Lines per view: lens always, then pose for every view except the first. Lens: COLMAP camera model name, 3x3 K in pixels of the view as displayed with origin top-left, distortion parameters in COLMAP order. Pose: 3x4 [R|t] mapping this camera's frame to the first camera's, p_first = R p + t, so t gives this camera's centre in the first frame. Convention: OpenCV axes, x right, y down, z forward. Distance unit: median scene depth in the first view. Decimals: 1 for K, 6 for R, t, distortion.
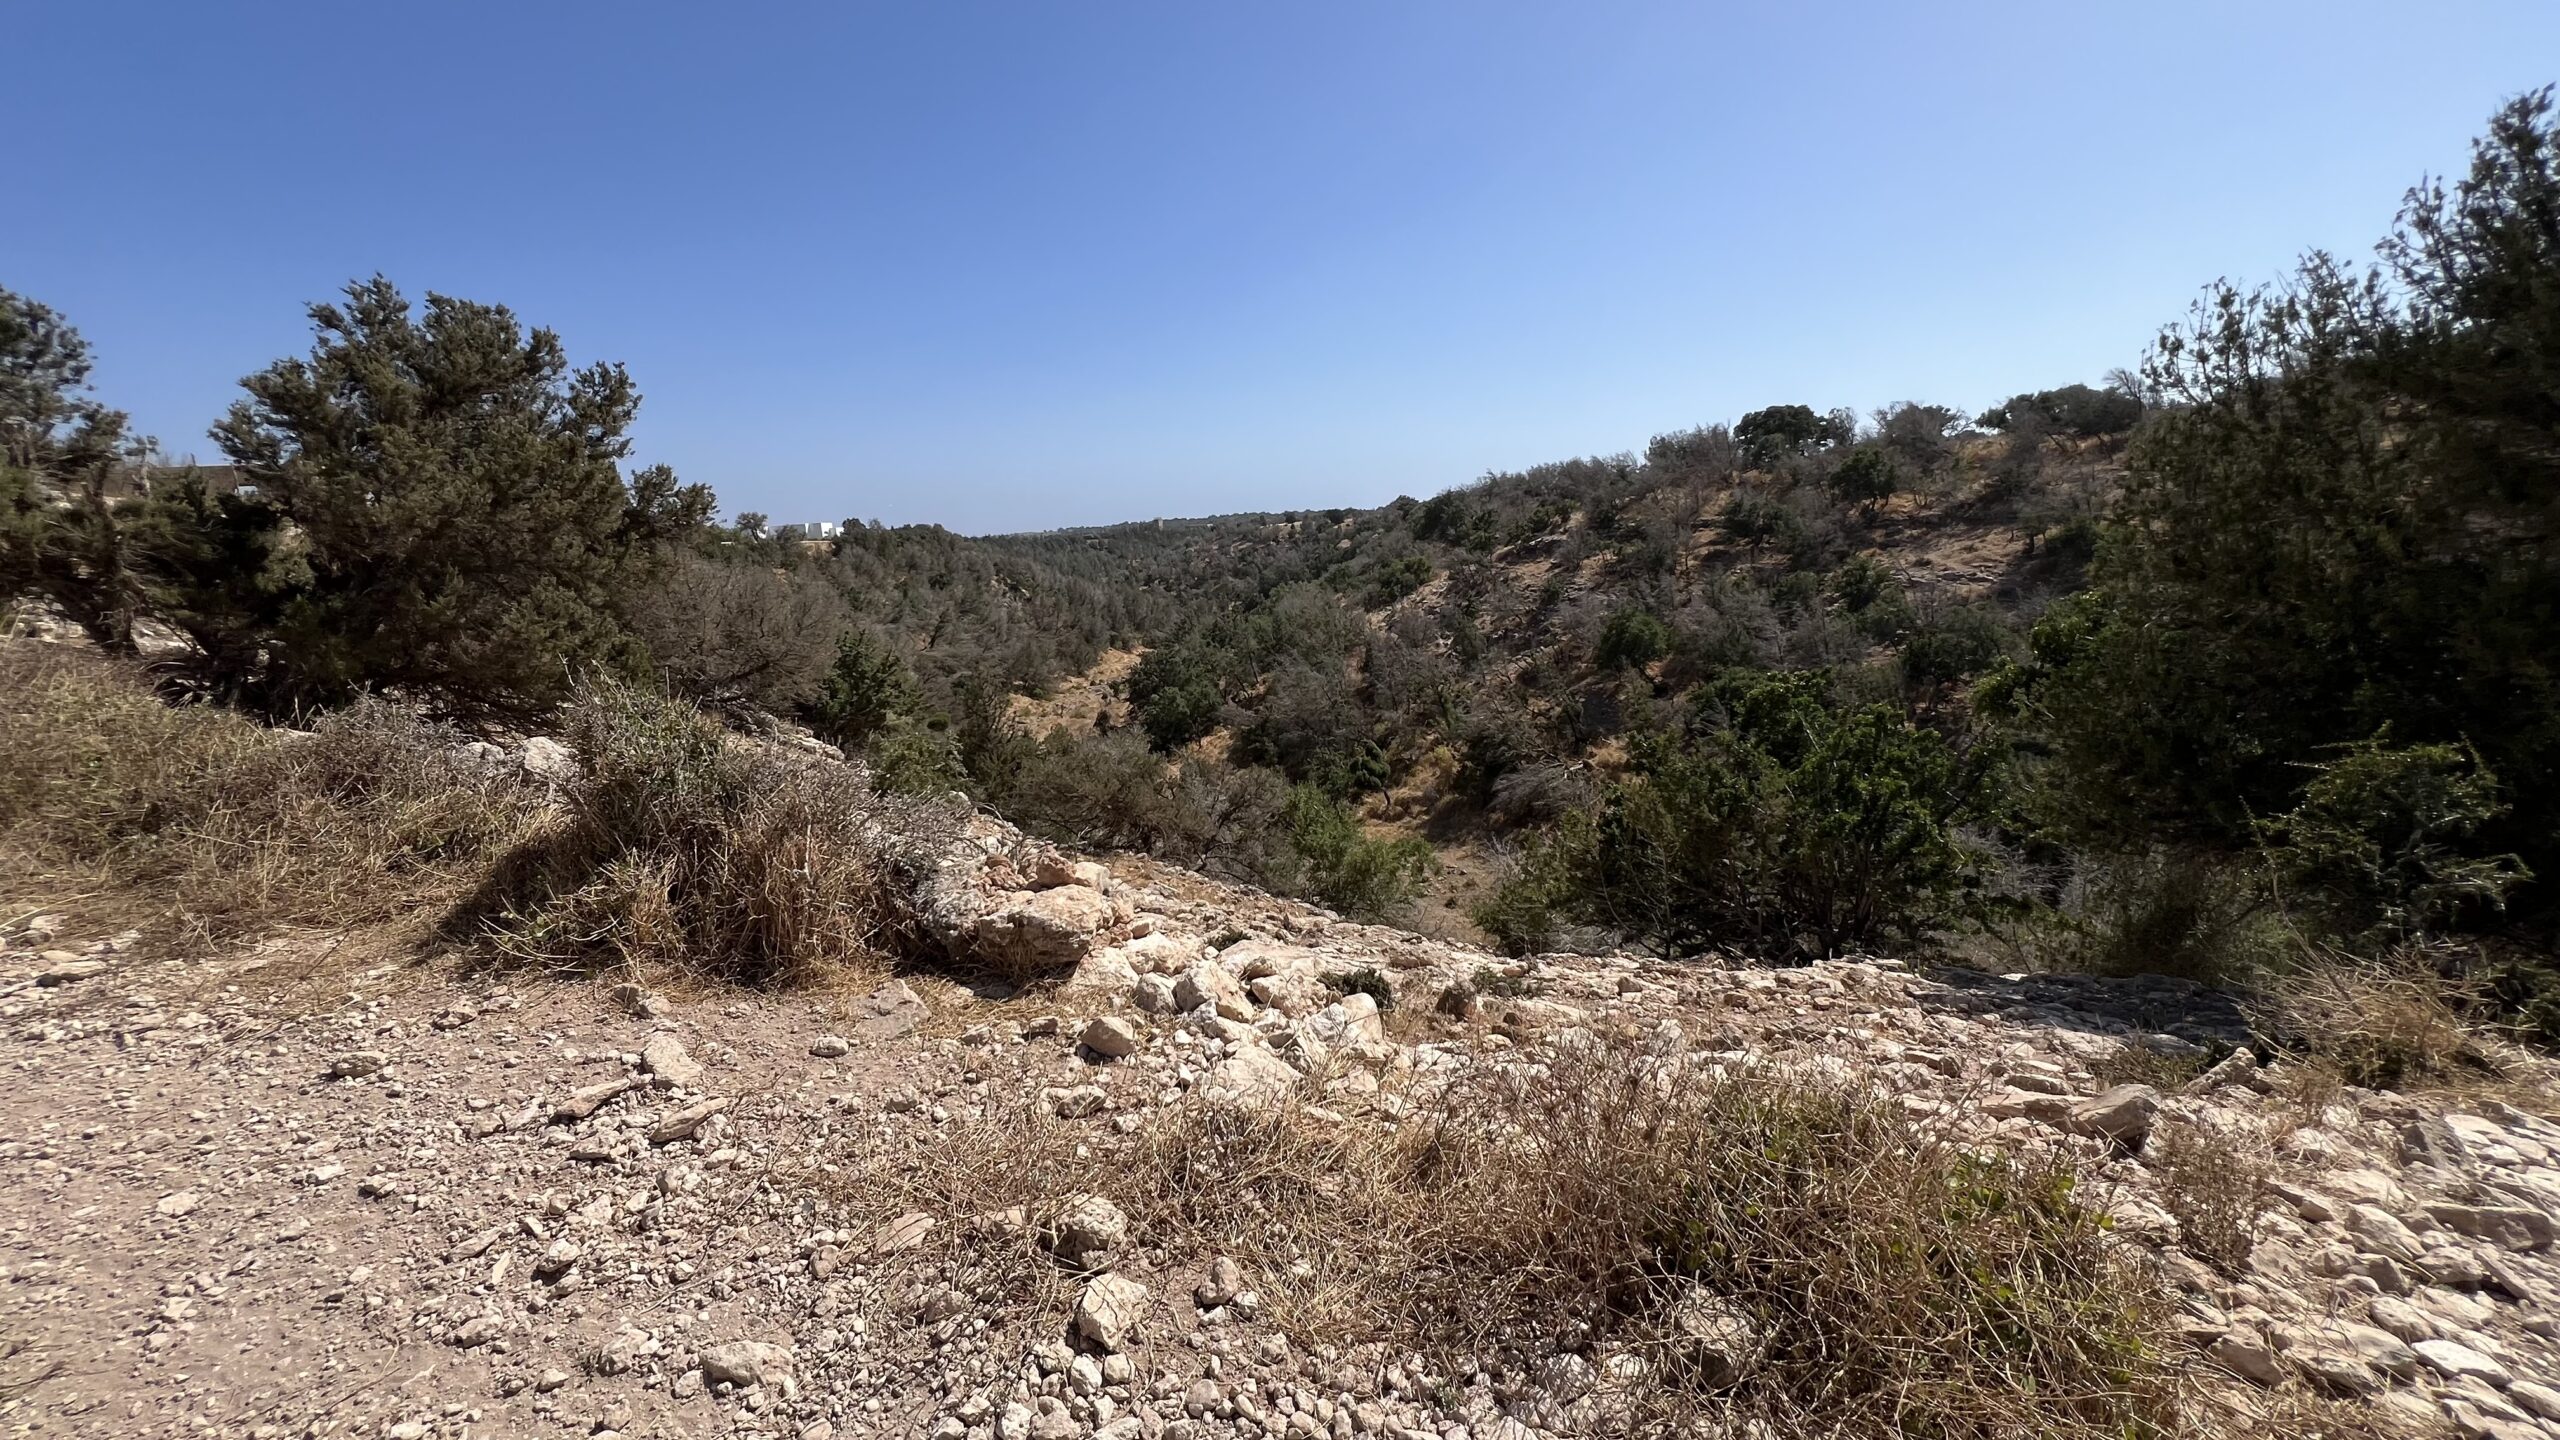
lens RADIAL K [[1024.5, 0, 1272.8], [0, 1024.5, 714.9], [0, 0, 1]] dist [-0.000877, -0.000314]
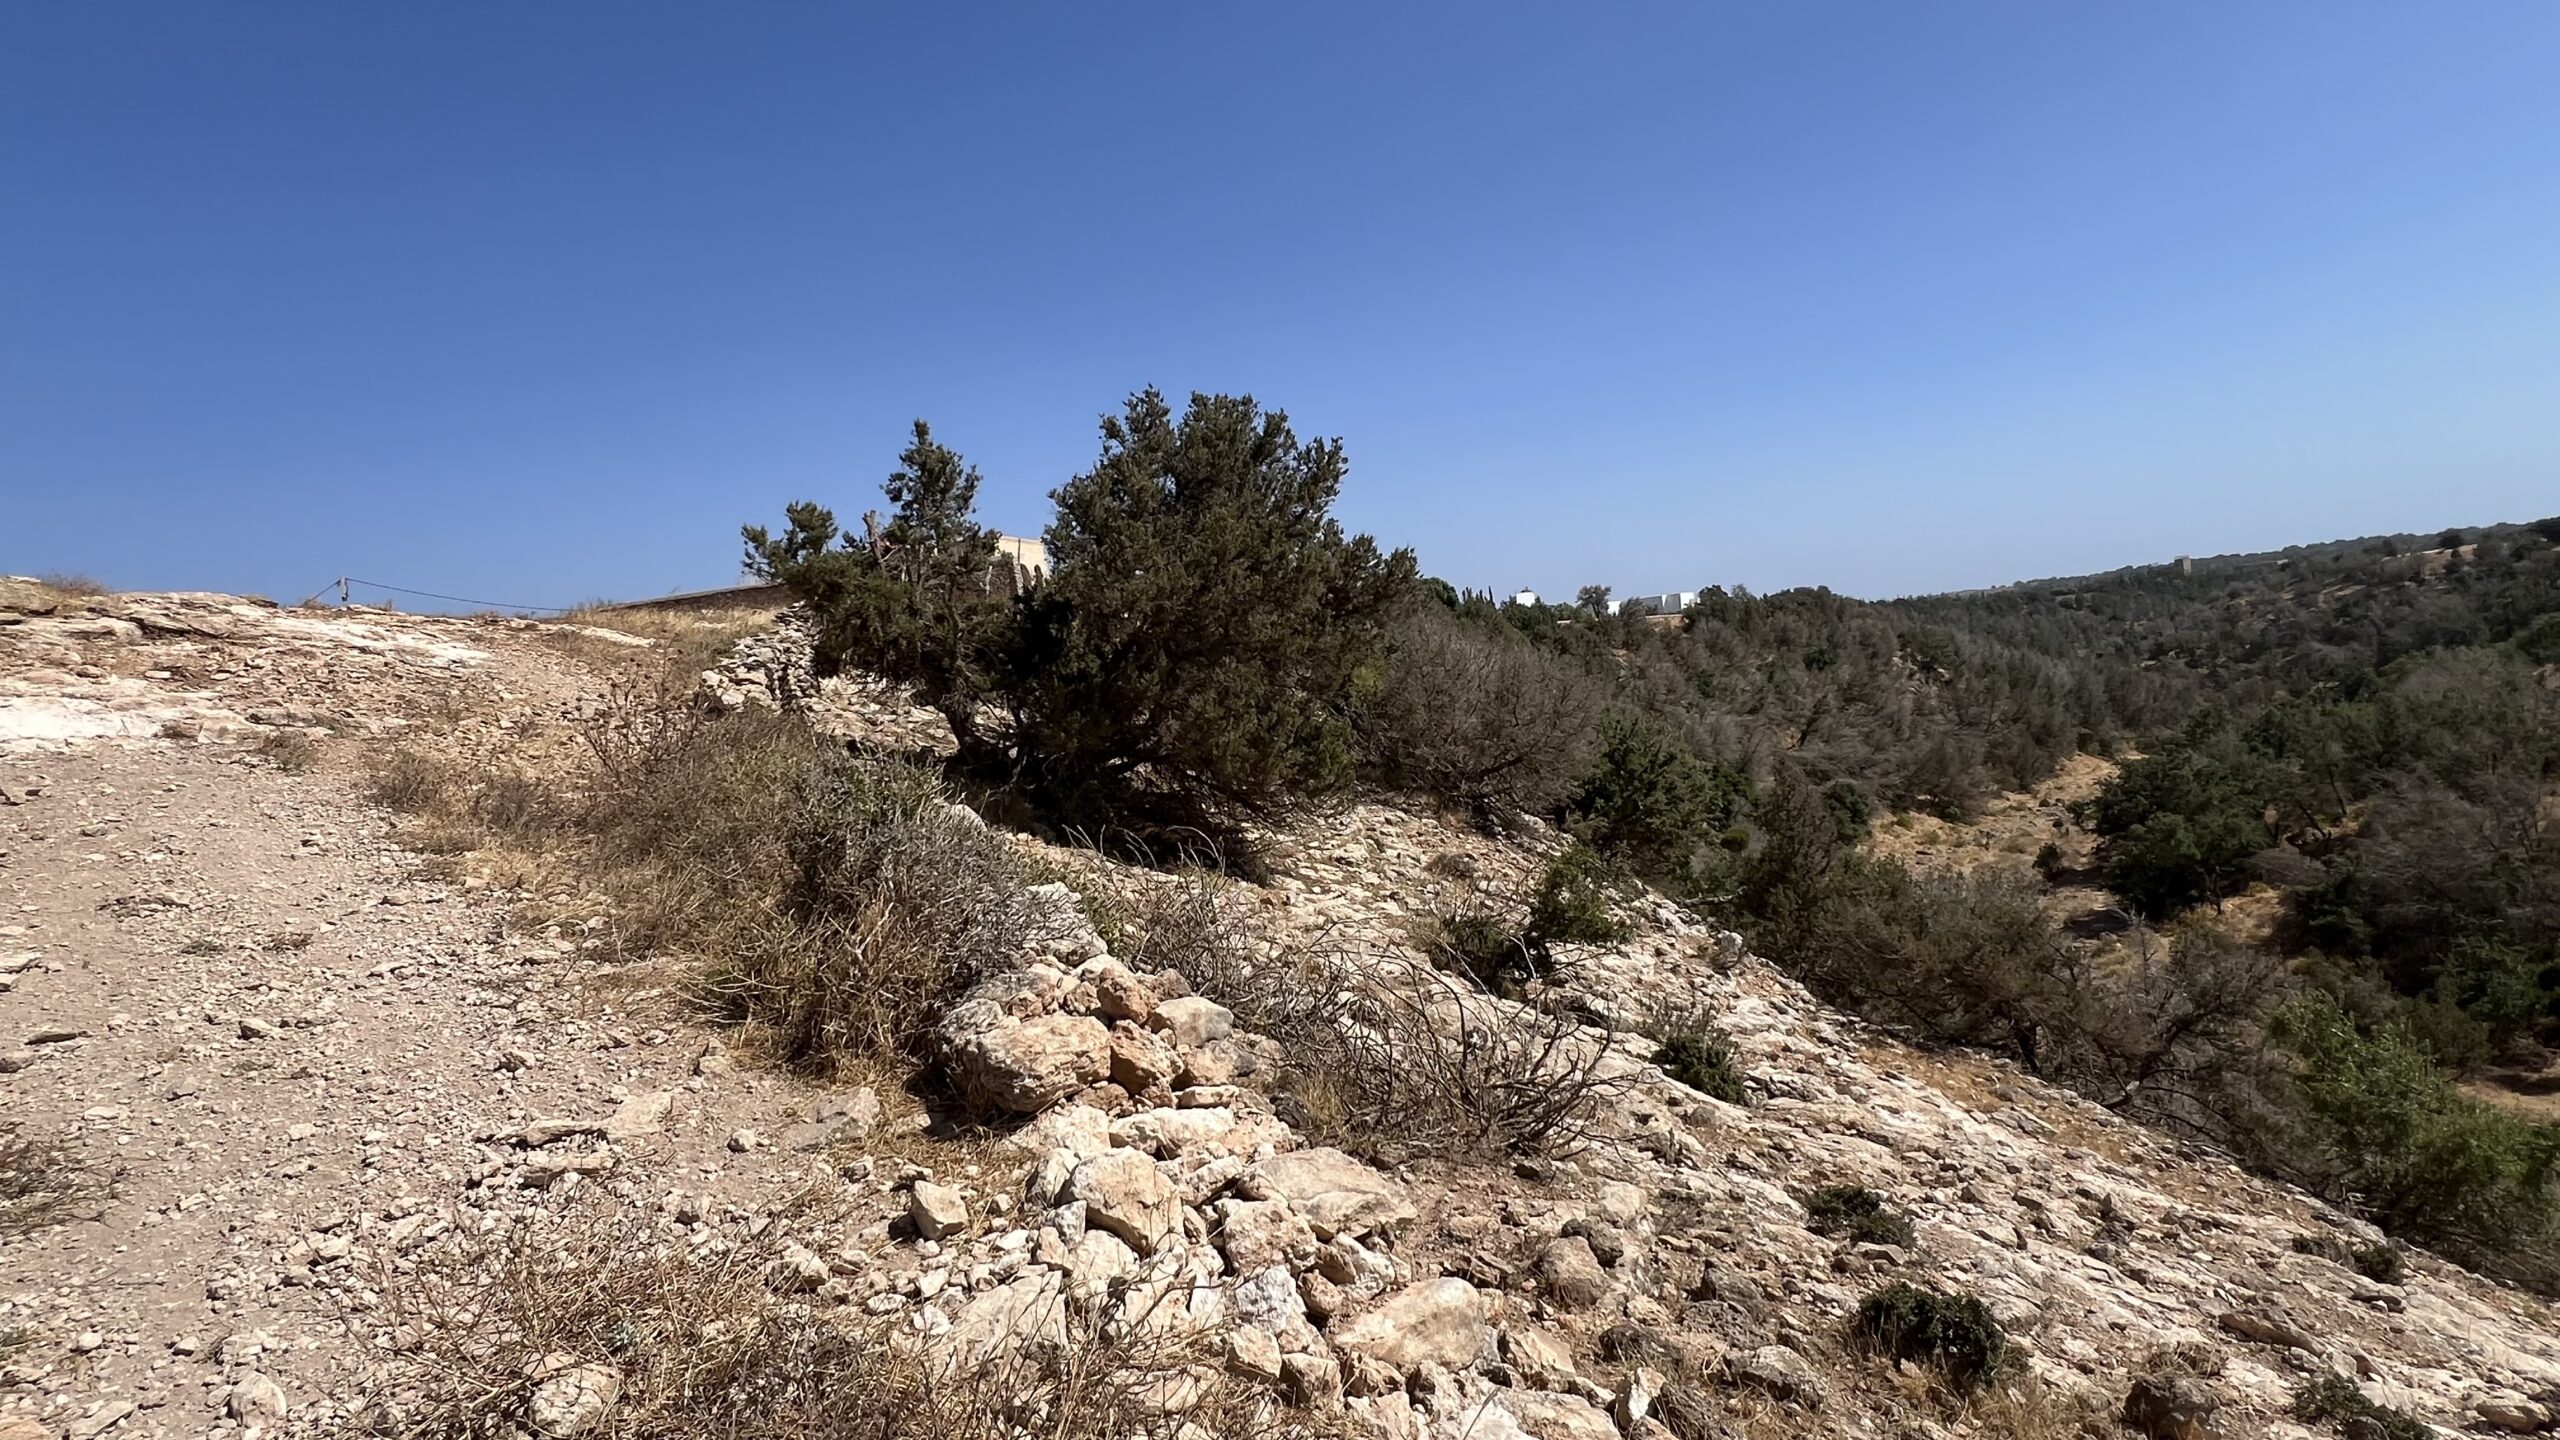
lens RADIAL K [[1301.2, 0, 1265.5], [0, 1301.2, 723.1], [0, 0, 1]] dist [-0.001760, 0.000717]
pose [[0.747098, 0.009129, -0.664651, 0.026666], [-0.064251, 0.996215, -0.058538, -0.000246], [0.661601, 0.086438, 0.744857, 0.016538]]
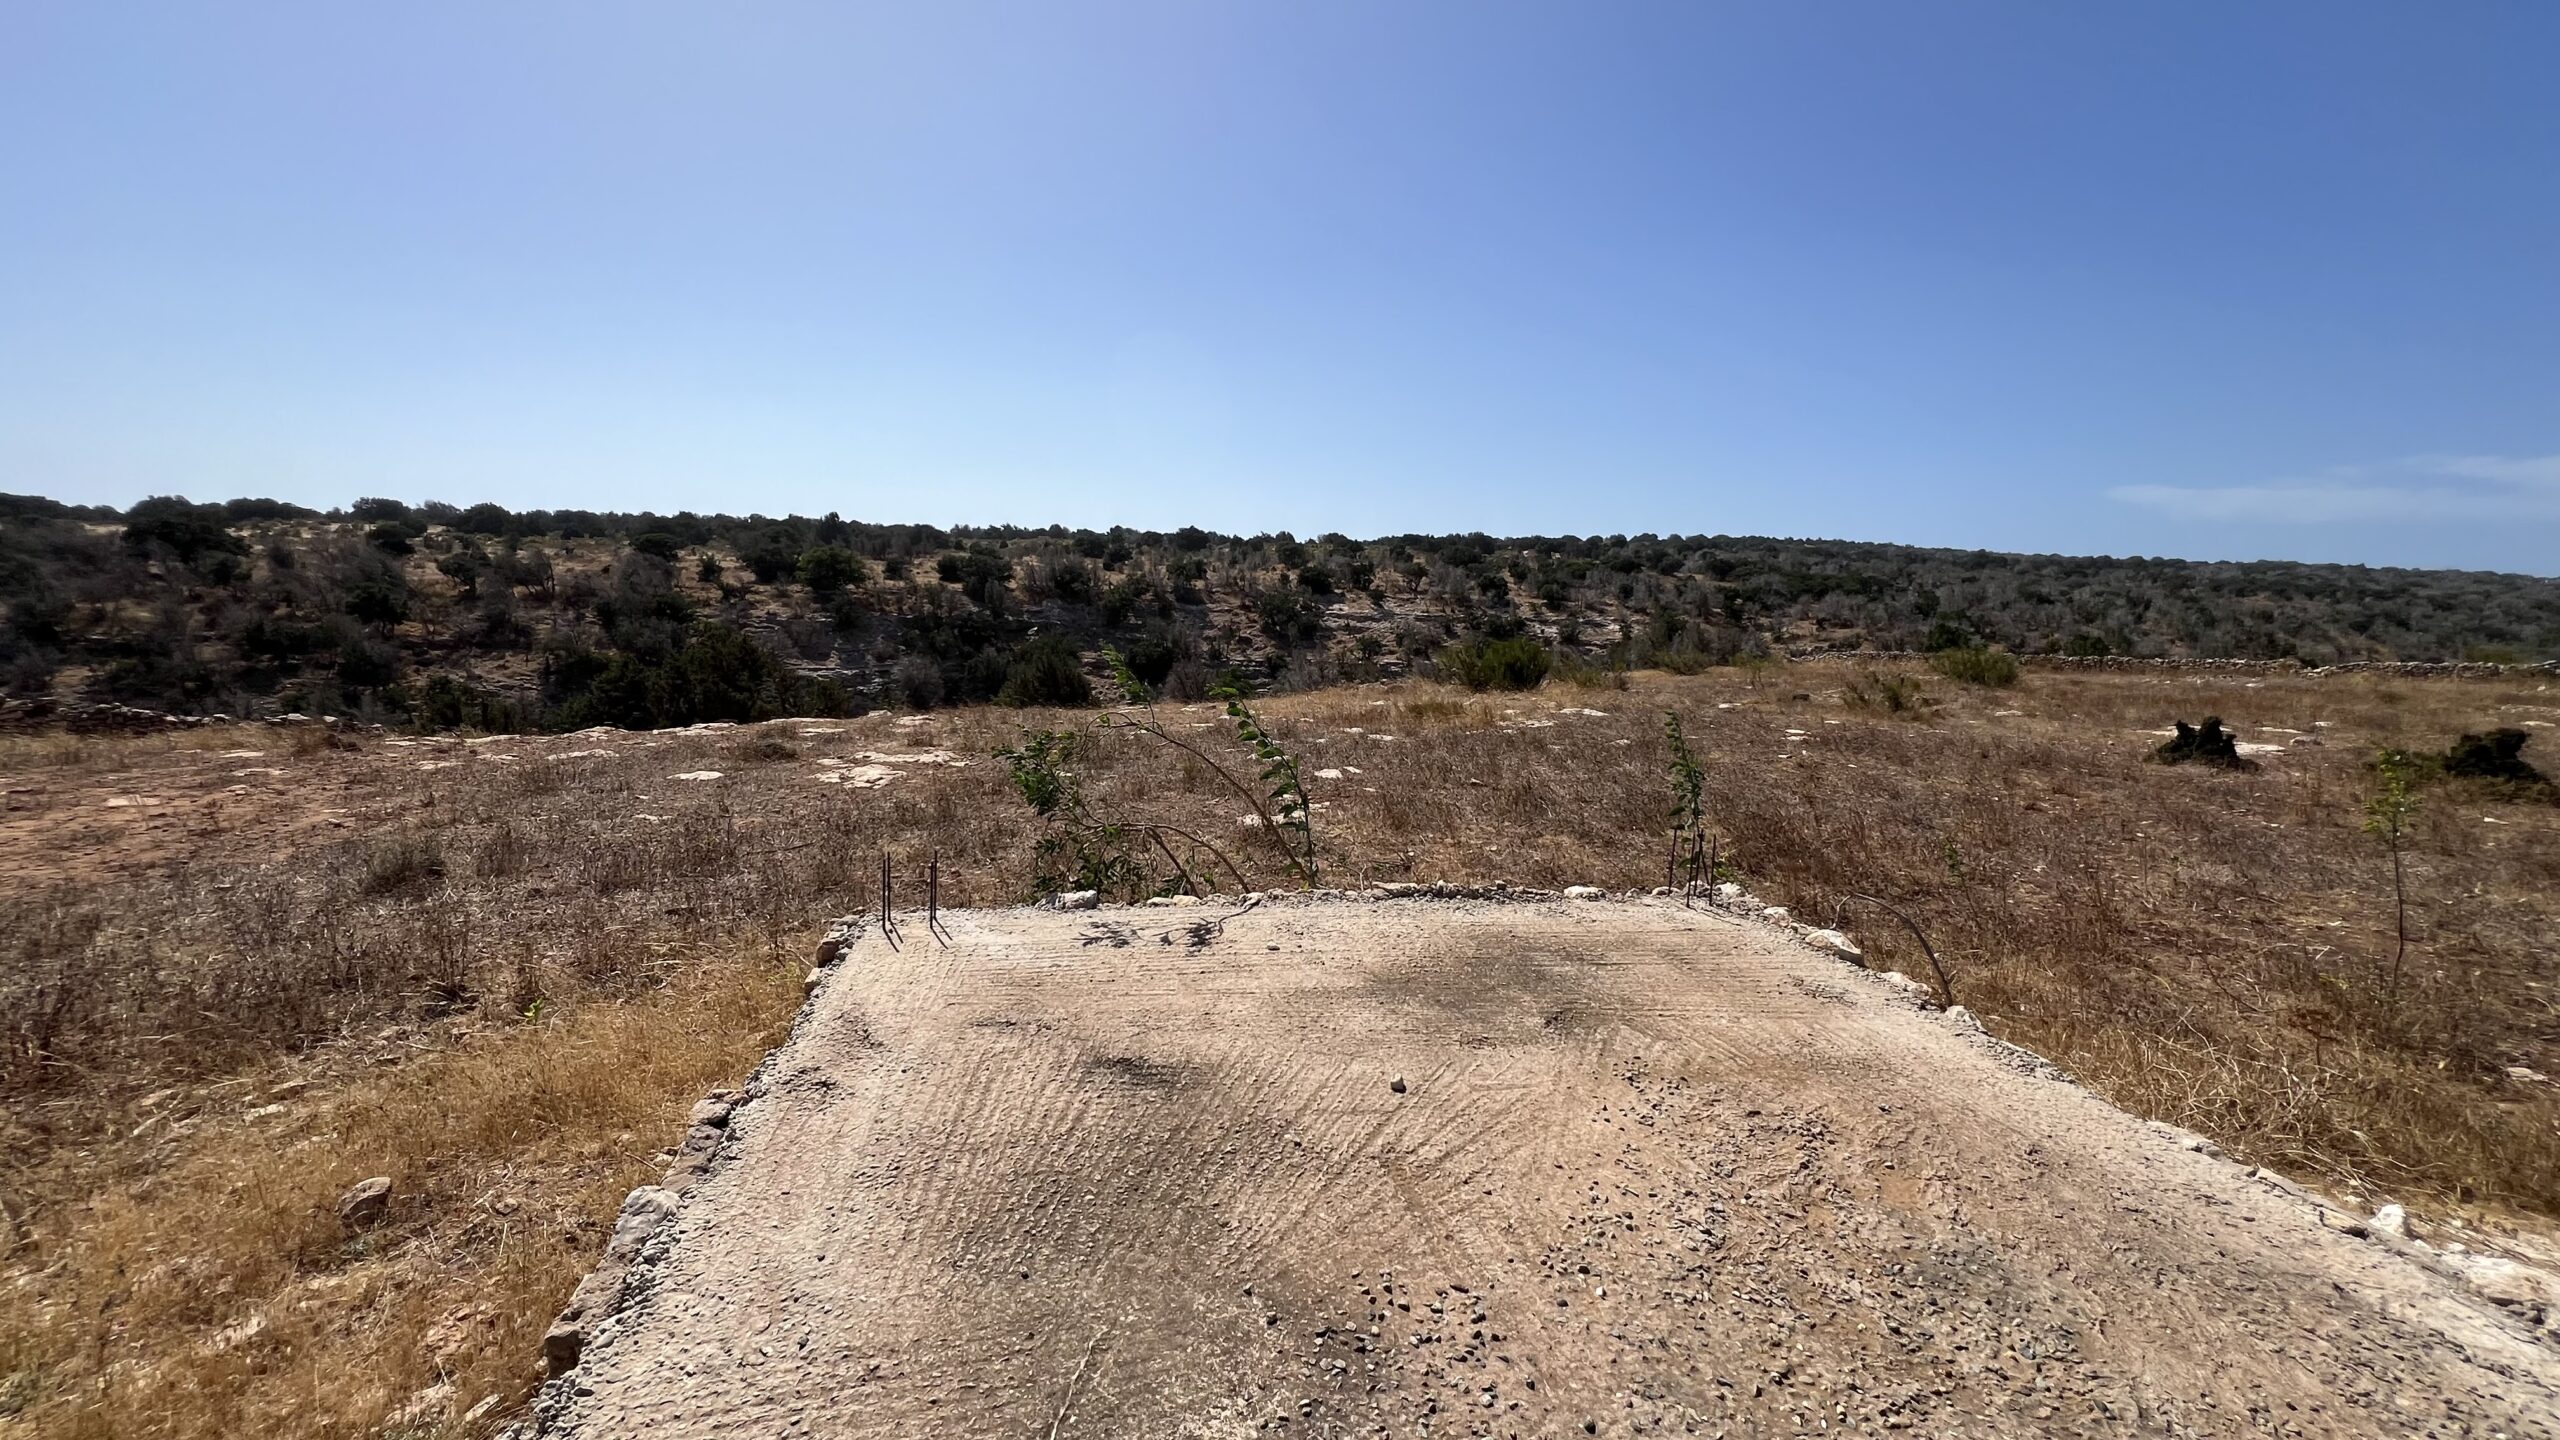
lens RADIAL K [[1026.3, 0, 1273.0], [0, 1026.3, 715.2], [0, 0, 1]] dist [-0.003369, 0.000921]
pose [[0.019691, -0.063196, 0.997807, -0.696099], [0.136149, 0.988873, 0.059943, -0.031771], [-0.990493, 0.134670, 0.028076, -0.098069]]
